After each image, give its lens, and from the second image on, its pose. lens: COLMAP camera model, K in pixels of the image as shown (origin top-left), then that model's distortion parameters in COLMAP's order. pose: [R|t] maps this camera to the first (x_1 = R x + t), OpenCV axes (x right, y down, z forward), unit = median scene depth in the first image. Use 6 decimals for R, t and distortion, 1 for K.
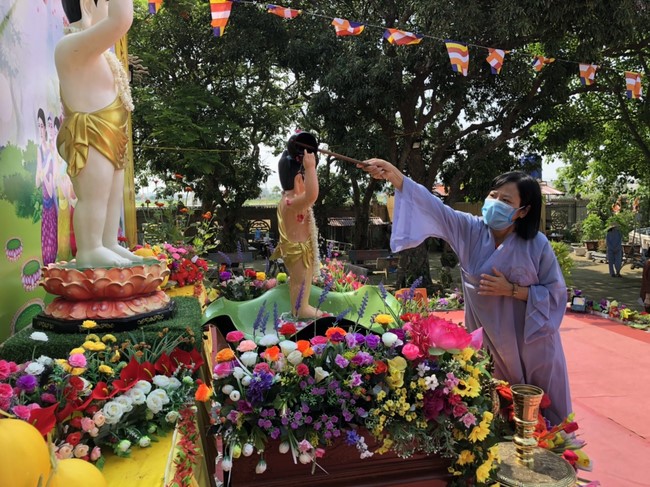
lens RADIAL K [[535.2, 0, 324.9], [0, 535.2, 240.3], [0, 0, 1]] dist [0.007528, -0.005021]
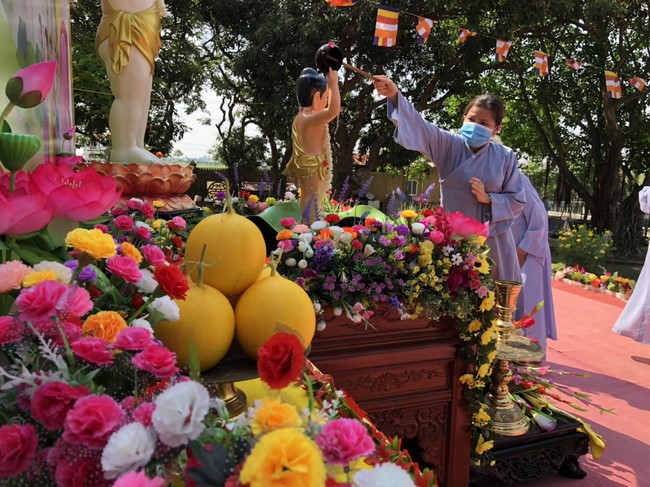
lens RADIAL K [[532.6, 0, 326.2], [0, 532.6, 234.0], [0, 0, 1]] dist [0.059520, -0.110406]
pose [[0.983136, 0.023521, 0.181356, -0.241399], [-0.031838, 0.998564, 0.043081, 0.127494], [-0.180083, -0.048129, 0.982473, -0.103897]]
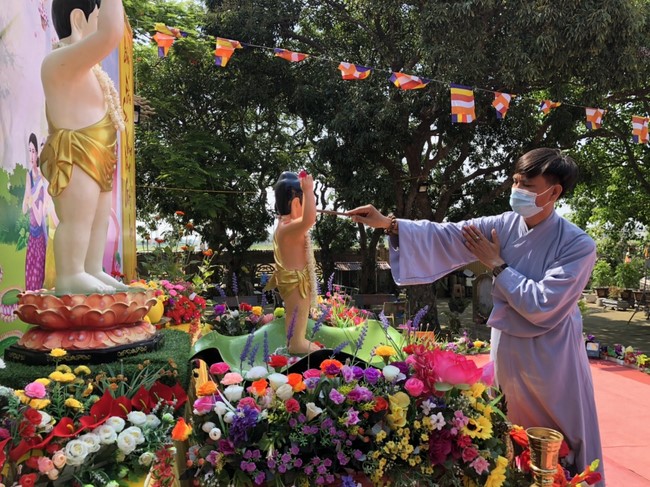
lens RADIAL K [[535.2, 0, 327.5], [0, 535.2, 243.5], [0, 0, 1]] dist [0.007961, 0.003648]
pose [[0.999936, 0.006706, -0.009069, 0.017231], [-0.007407, 0.996804, -0.079548, 0.033287], [0.008507, 0.079610, 0.996790, 0.068449]]
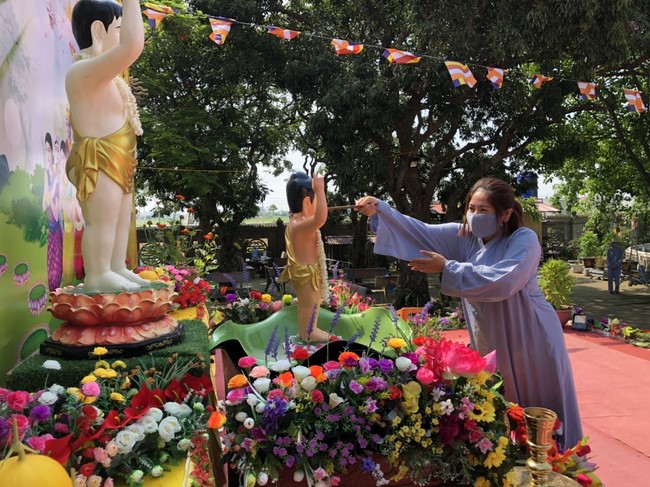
lens RADIAL K [[535.2, 0, 324.9], [0, 535.2, 240.3], [0, 0, 1]] dist [0.007528, -0.005021]
pose [[0.999960, -0.006489, 0.006212, -0.023809], [0.006698, 0.999394, -0.034166, -0.008828], [-0.005987, 0.034206, 0.999397, 0.001060]]
